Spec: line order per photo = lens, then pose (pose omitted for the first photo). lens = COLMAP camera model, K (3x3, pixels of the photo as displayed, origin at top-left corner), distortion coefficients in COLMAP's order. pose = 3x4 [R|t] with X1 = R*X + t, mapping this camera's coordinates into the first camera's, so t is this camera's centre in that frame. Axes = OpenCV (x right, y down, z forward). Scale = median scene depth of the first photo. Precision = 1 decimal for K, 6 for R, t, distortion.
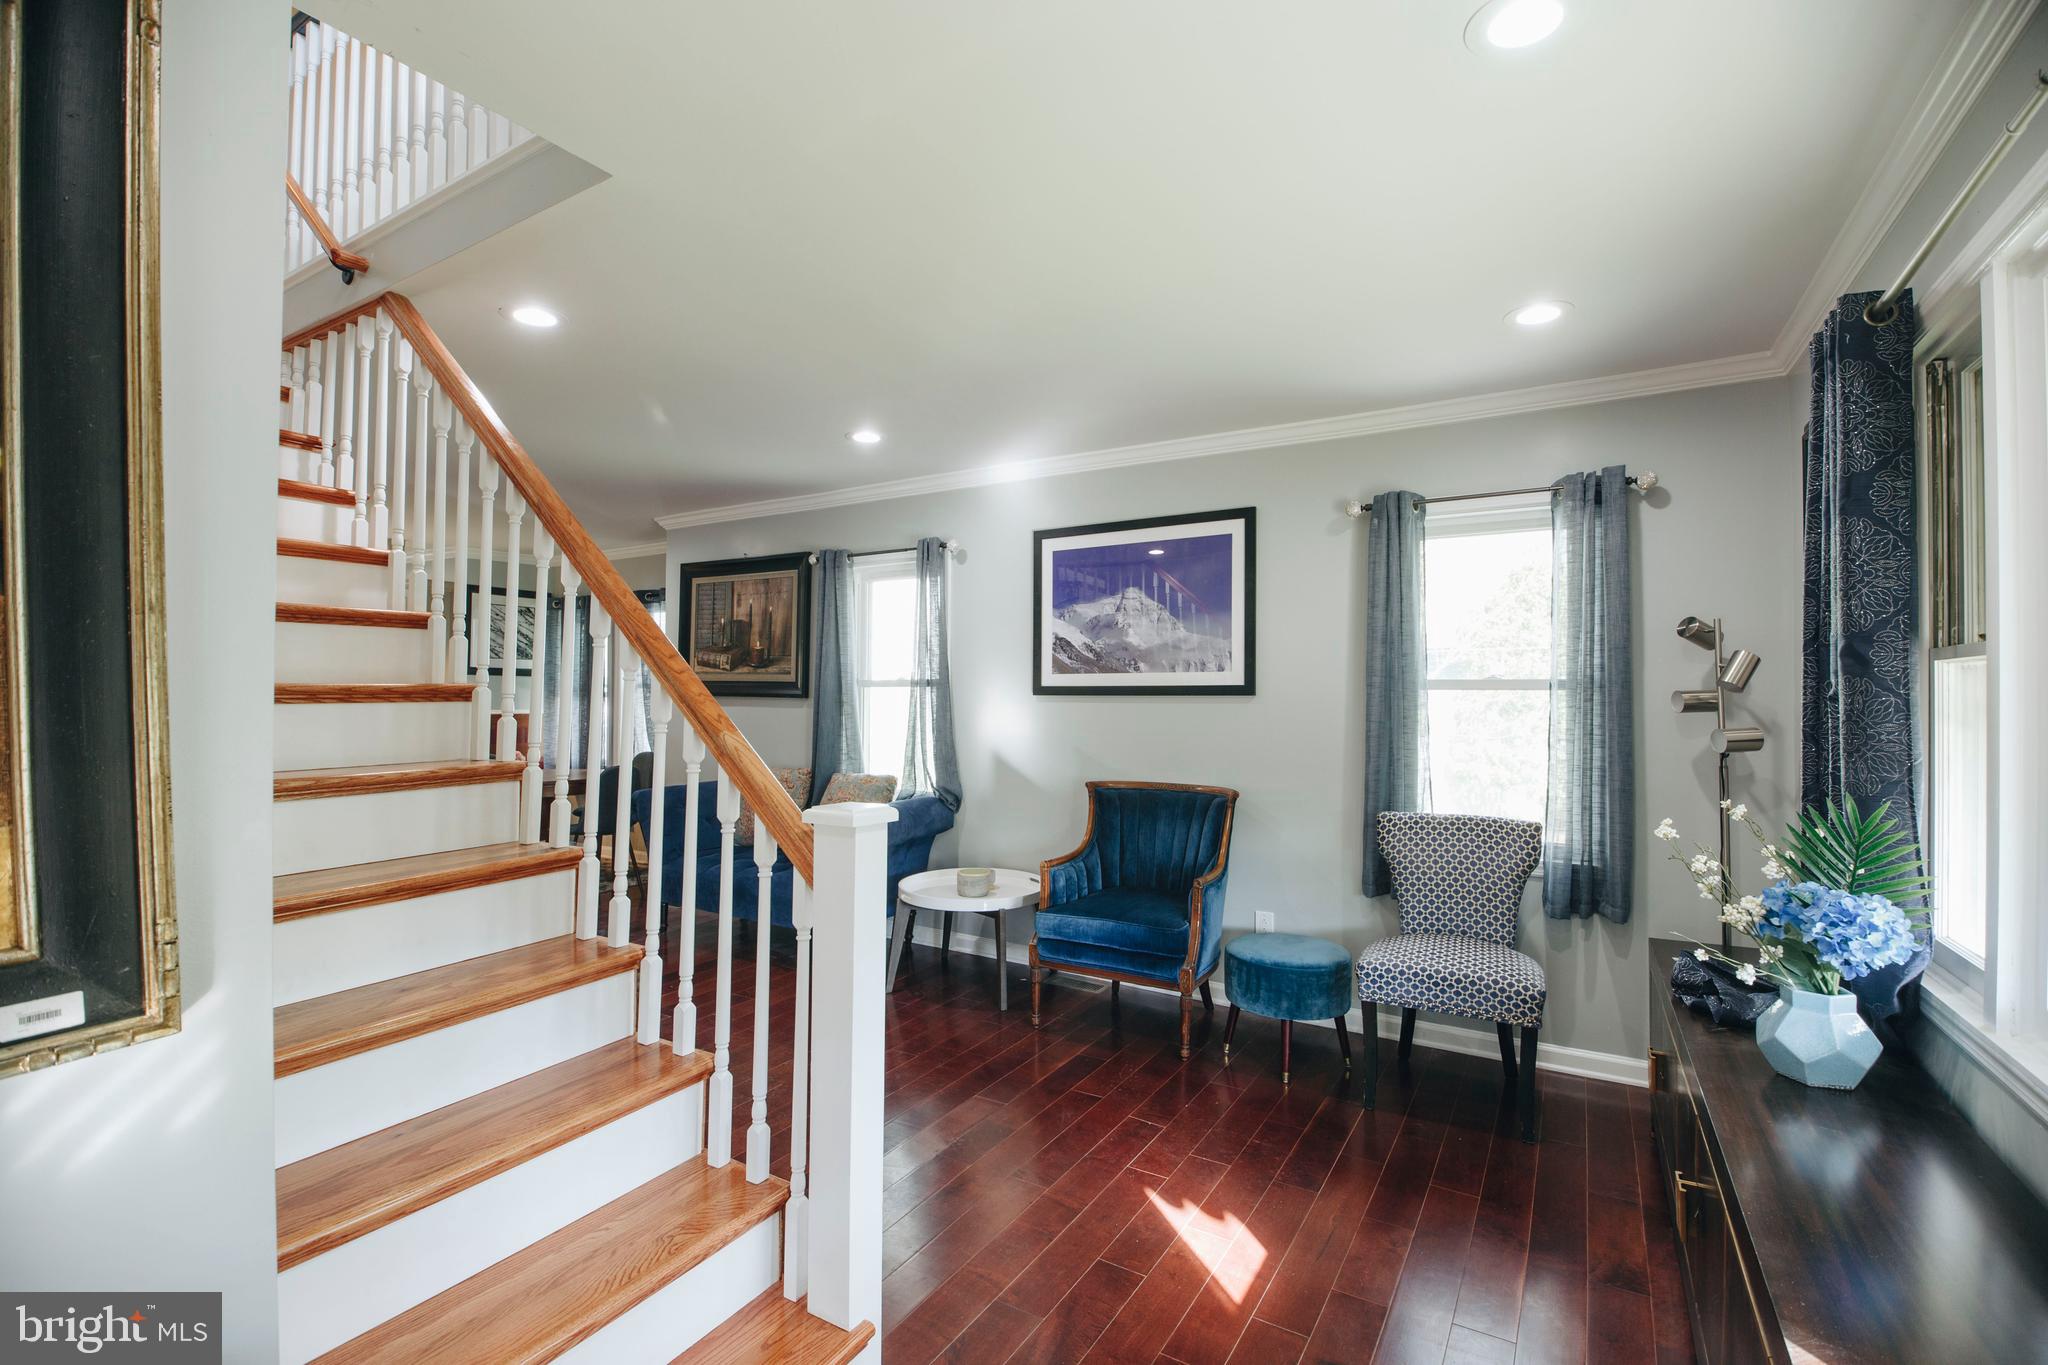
lens RADIAL K [[918.3, 0, 1024.0], [0, 918.3, 682.5], [0, 0, 1]] dist [0.016712, -0.020034]
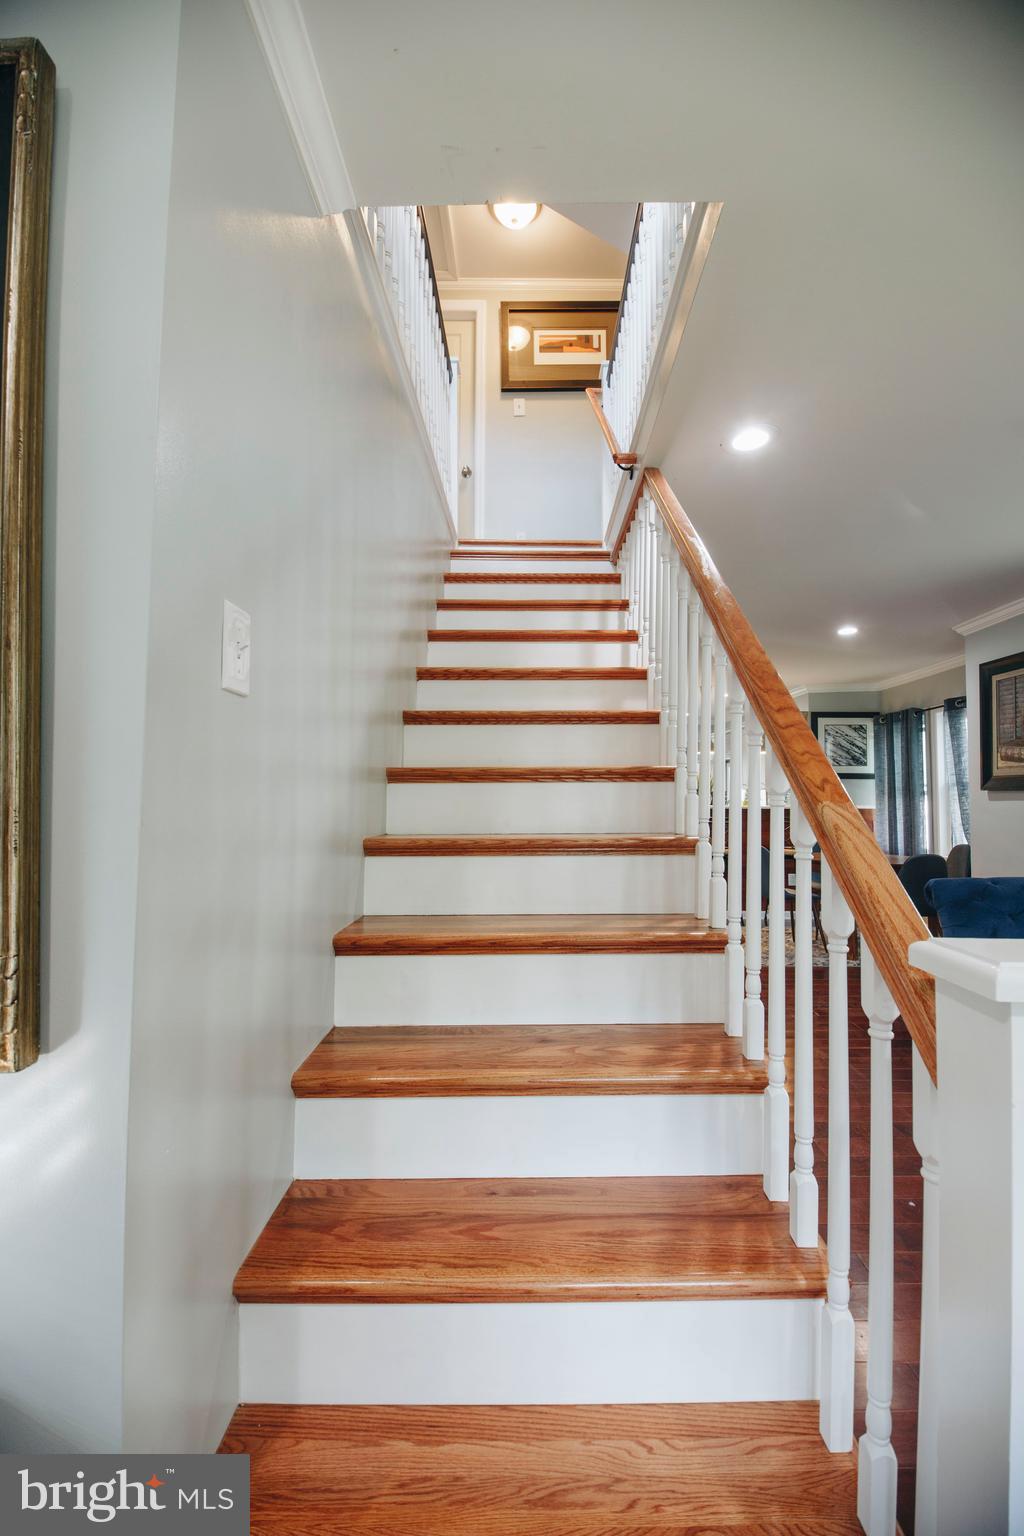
lens RADIAL K [[646.2, 0, 512.0], [0, 646.2, 768.0], [0, 0, 1]] dist [0.015259, -0.018536]
pose [[0.503318, -0.043641, -0.862999, -0.027473], [0.012399, 0.998986, -0.043286, 0.047509], [0.864013, 0.011087, 0.503348, 0.562183]]
